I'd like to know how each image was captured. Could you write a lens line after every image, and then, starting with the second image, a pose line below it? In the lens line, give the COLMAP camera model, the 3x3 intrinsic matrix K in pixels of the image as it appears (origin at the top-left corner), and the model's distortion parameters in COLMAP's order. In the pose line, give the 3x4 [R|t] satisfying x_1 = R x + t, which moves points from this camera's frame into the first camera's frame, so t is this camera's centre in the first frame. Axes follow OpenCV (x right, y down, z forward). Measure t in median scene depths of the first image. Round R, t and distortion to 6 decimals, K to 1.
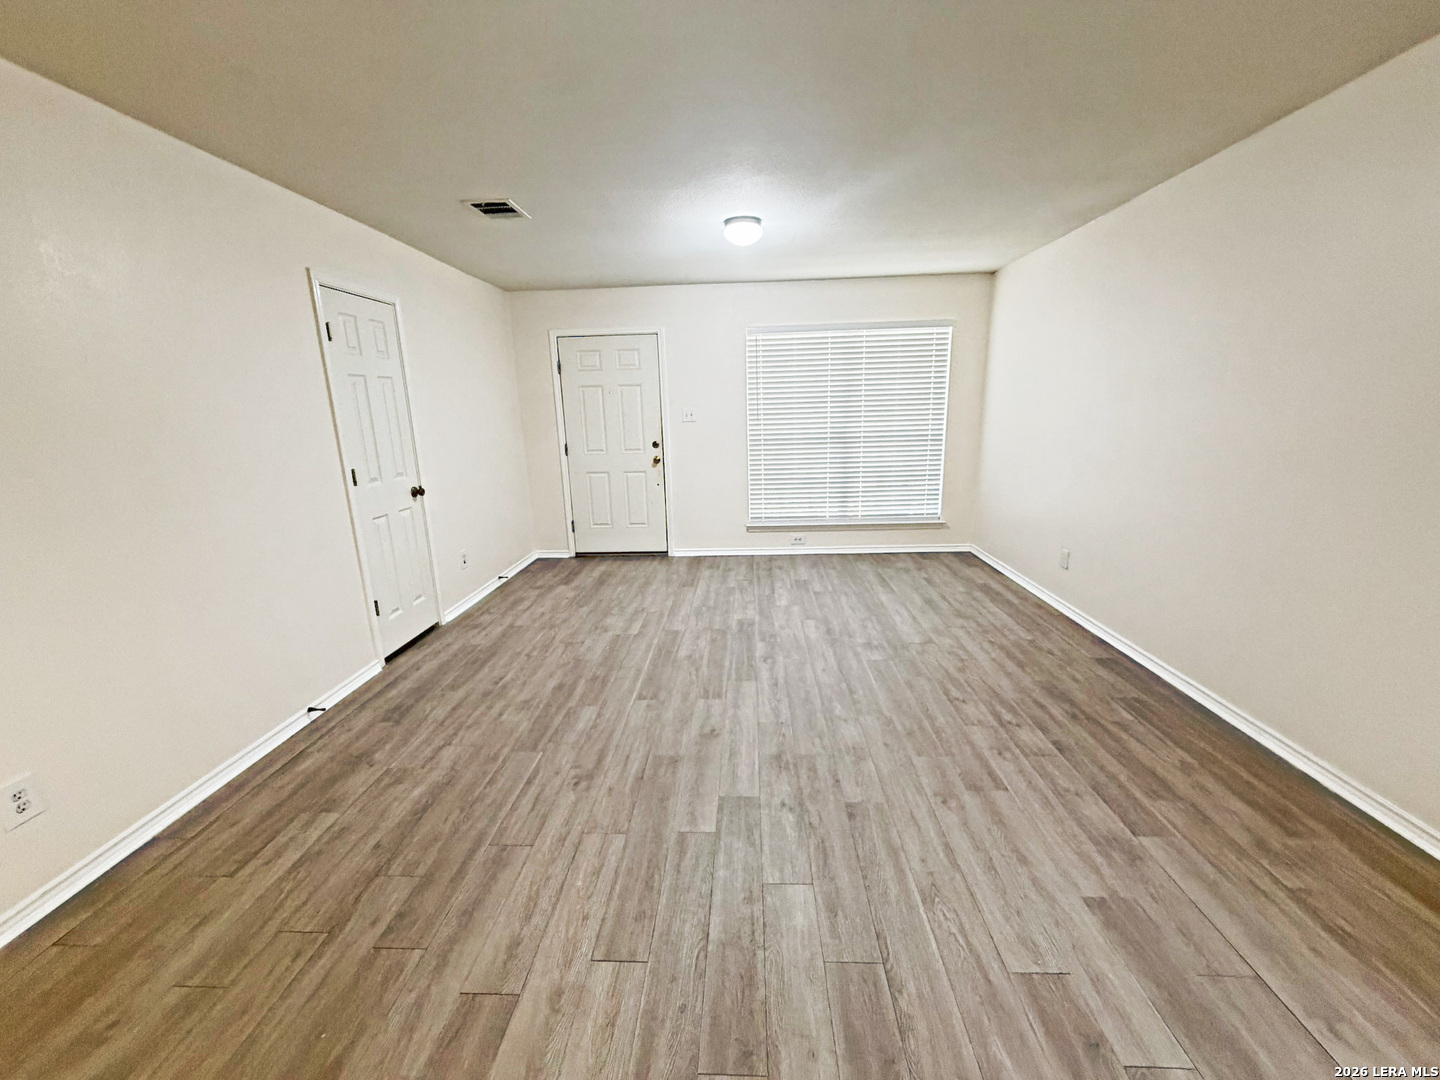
lens RADIAL K [[590.2, 0, 710.6], [0, 590.2, 543.7], [0, 0, 1]] dist [0.000213, -0.000041]
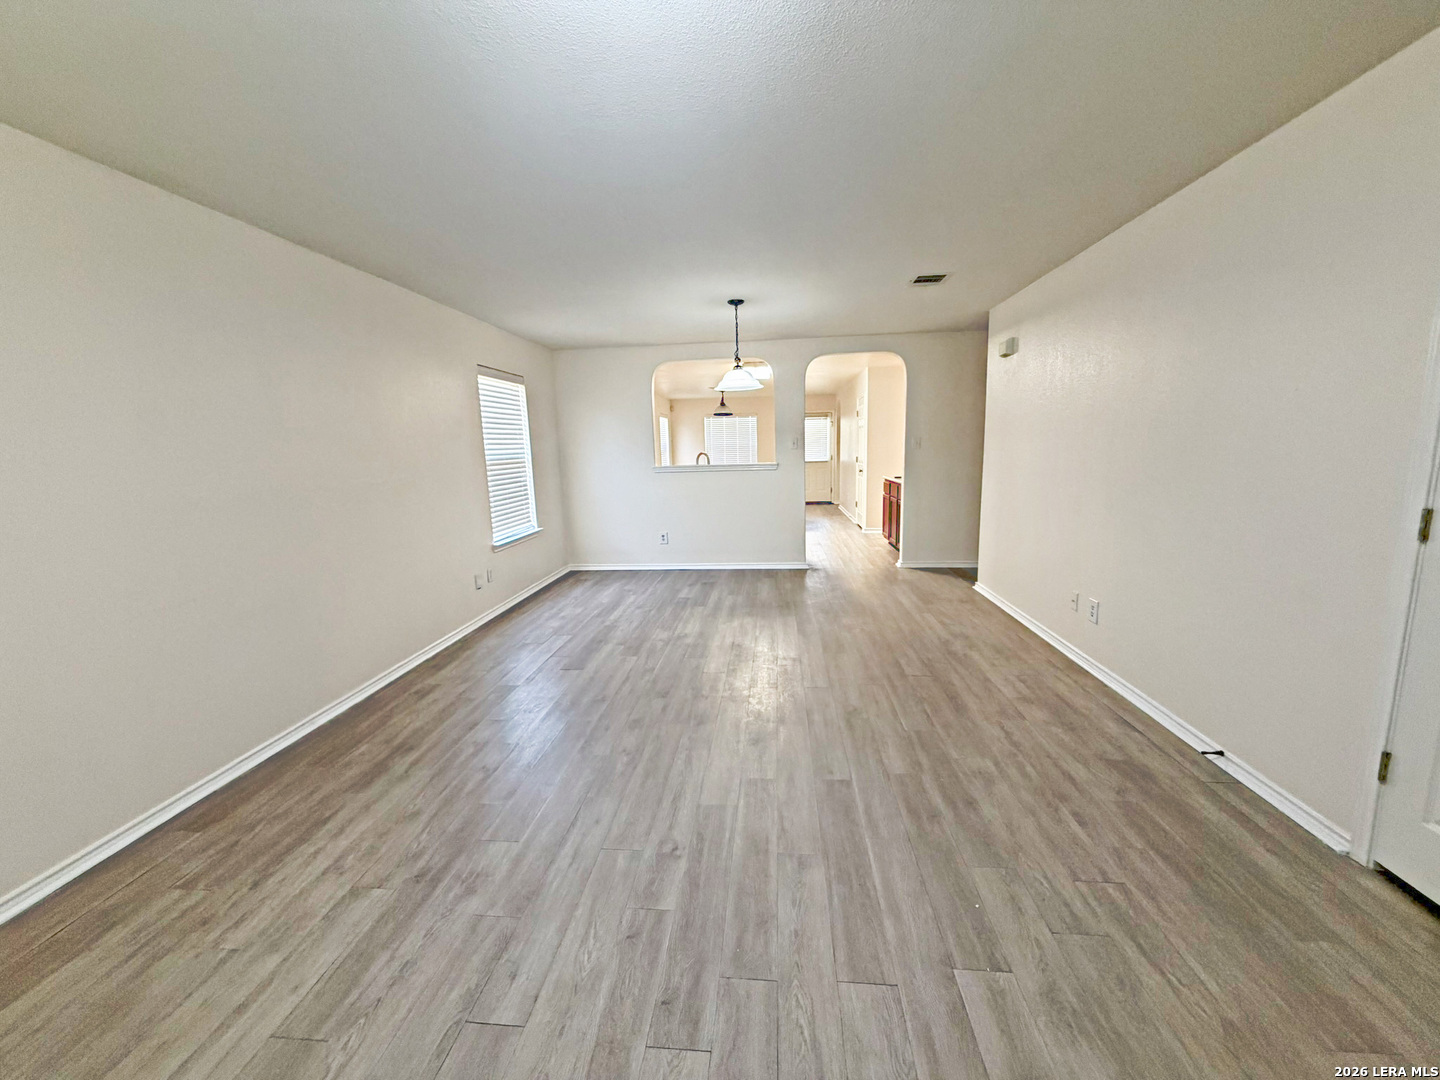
lens RADIAL K [[590.2, 0, 710.6], [0, 590.2, 543.7], [0, 0, 1]] dist [0.000213, -0.000041]
pose [[-0.997226, 0.049693, 0.055408, 0.006330], [0.067183, 0.921384, 0.382803, -0.356636], [-0.032030, 0.385463, -0.922167, 1.580033]]
